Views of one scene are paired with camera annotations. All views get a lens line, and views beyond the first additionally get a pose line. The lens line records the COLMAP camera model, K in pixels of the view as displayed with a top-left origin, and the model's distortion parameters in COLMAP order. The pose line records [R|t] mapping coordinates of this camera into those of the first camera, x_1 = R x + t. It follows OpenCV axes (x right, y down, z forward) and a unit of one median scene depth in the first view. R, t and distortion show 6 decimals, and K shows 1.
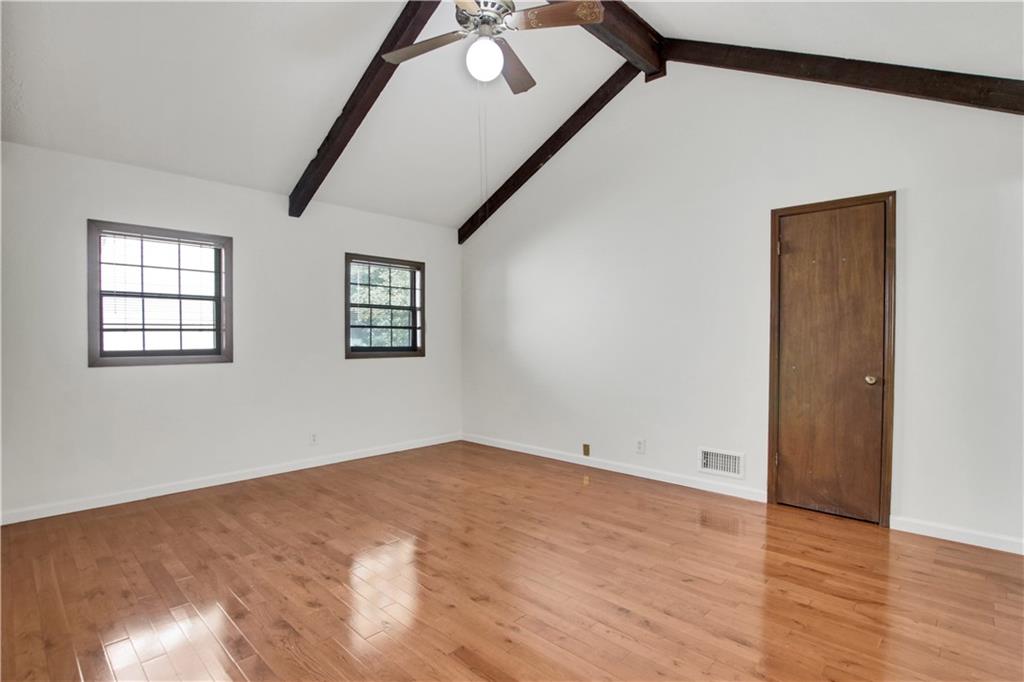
lens RADIAL K [[490.7, 0, 513.5], [0, 490.7, 346.0], [0, 0, 1]] dist [-0.021593, 0.000760]
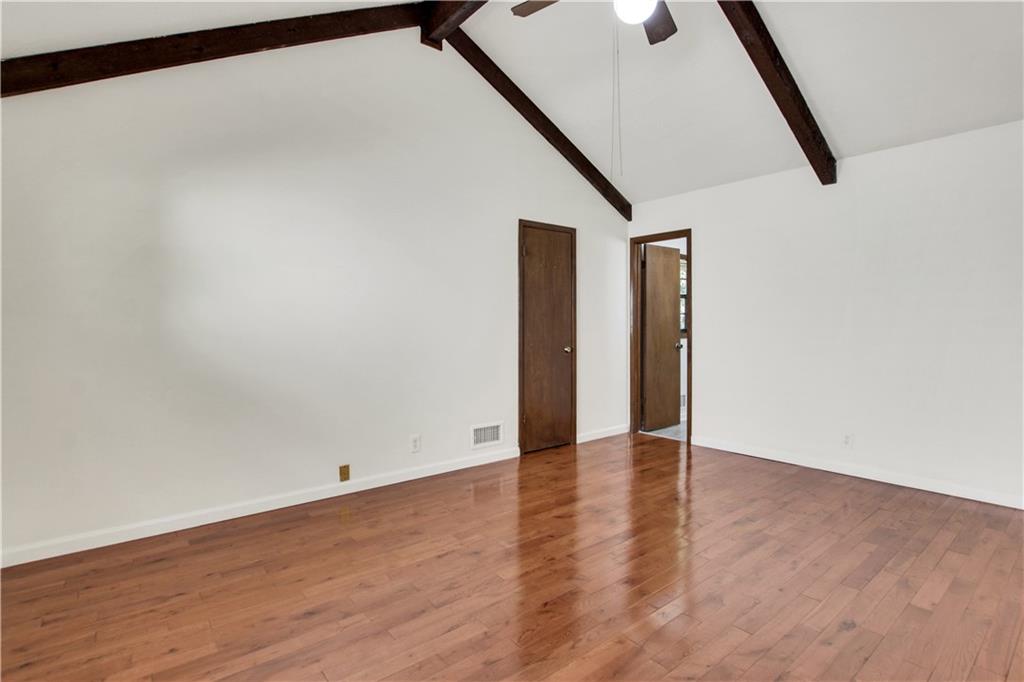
lens RADIAL K [[480.1, 0, 510.6], [0, 480.1, 324.3], [0, 0, 1]] dist [-0.031974, 0.000095]
pose [[0.162267, 0.008250, 0.986712, -0.671112], [0.024806, 0.999615, -0.012438, 0.004988], [-0.986435, 0.026495, 0.162000, 0.816463]]
